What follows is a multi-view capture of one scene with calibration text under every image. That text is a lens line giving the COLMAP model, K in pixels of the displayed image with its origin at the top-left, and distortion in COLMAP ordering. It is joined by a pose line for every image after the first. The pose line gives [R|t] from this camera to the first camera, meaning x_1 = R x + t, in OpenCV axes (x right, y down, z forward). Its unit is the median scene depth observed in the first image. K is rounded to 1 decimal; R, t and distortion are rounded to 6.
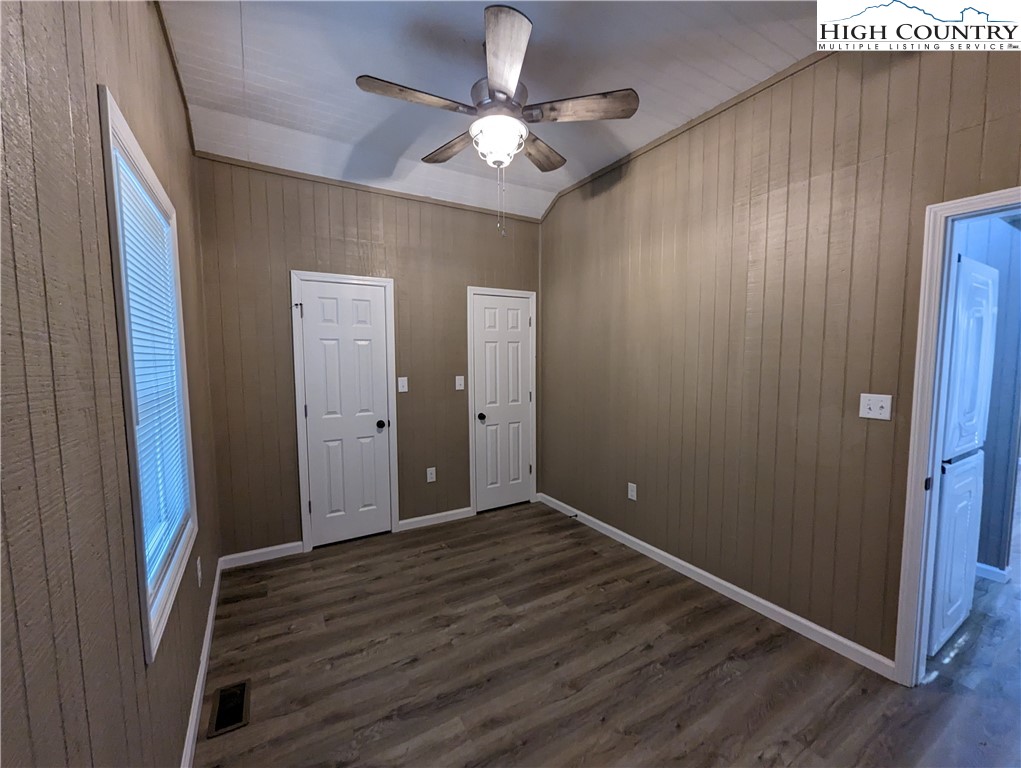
lens RADIAL K [[423.7, 0, 509.5], [0, 423.7, 389.7], [0, 0, 1]] dist [0.000002, -0.000534]
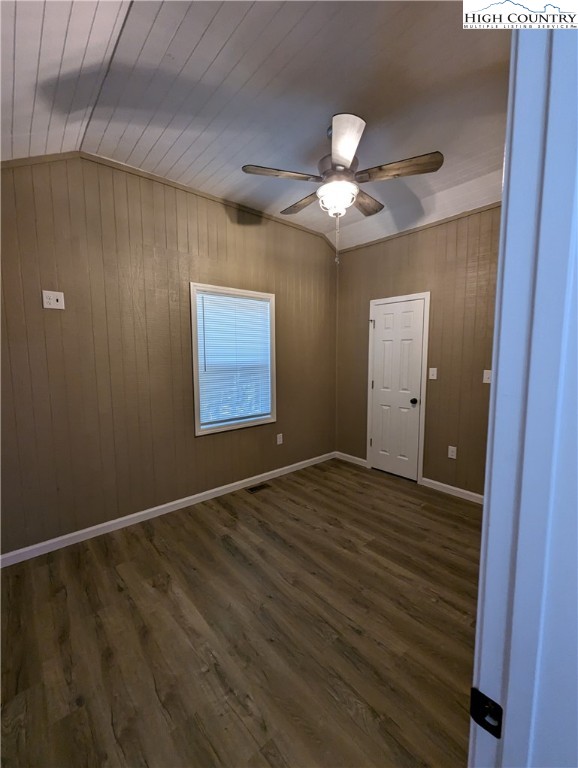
lens RADIAL K [[318.7, 0, 285.9], [0, 318.7, 384.6], [0, 0, 1]] dist [0.000002, -0.000534]
pose [[0.170899, 0.101289, -0.980068, 0.793751], [-0.073343, 0.993250, 0.089862, -0.042673], [0.982555, 0.056524, 0.177174, 0.514549]]
